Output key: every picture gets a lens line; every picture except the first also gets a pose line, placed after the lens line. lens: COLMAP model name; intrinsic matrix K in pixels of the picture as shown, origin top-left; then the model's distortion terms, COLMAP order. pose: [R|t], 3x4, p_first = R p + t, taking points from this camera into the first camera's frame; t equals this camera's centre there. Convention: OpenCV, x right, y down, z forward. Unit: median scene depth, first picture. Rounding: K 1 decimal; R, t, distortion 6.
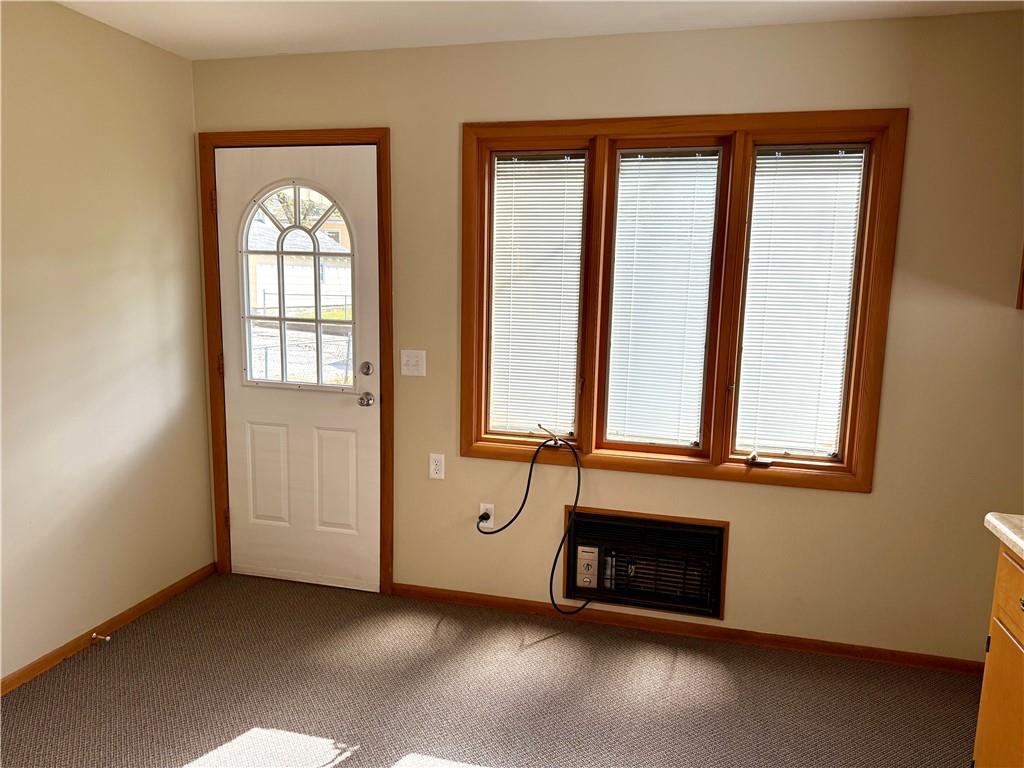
lens RADIAL K [[724.6, 0, 507.6], [0, 724.6, 387.0], [0, 0, 1]] dist [0.030604, -0.034860]
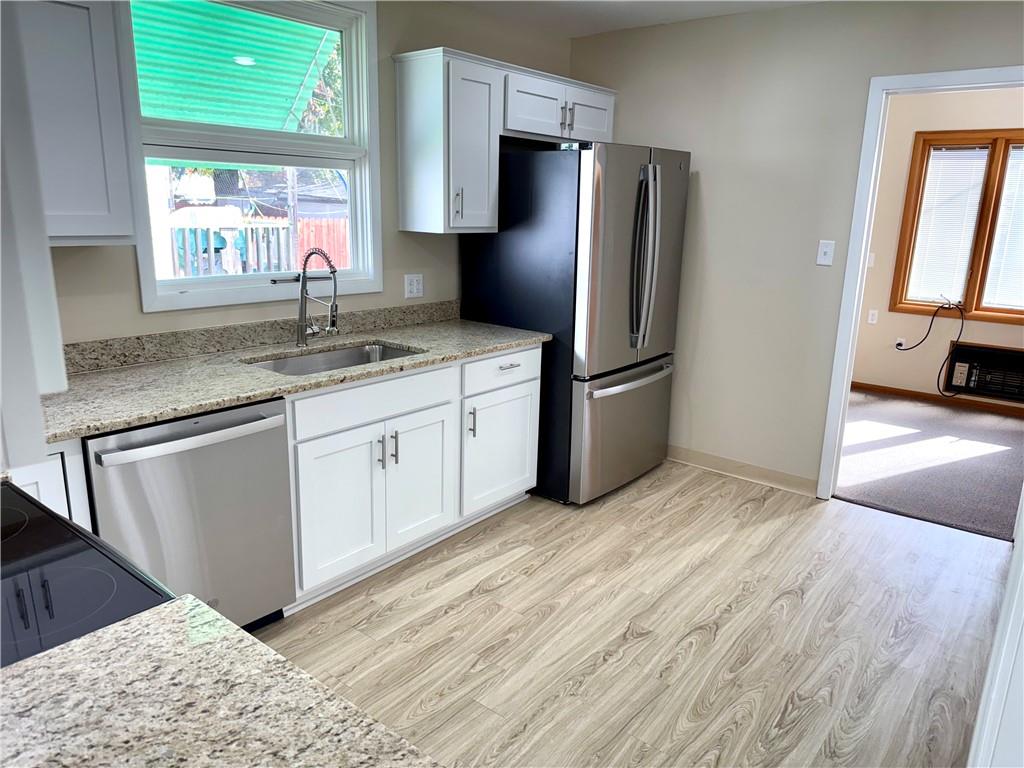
lens RADIAL K [[724.6, 0, 515.9], [0, 724.6, 381.3], [0, 0, 1]] dist [0.030604, -0.034860]
pose [[0.908720, 0.103558, -0.404357, -0.165676], [-0.063534, 0.991763, 0.111216, 0.130698], [0.412543, -0.075374, 0.907814, -1.153223]]
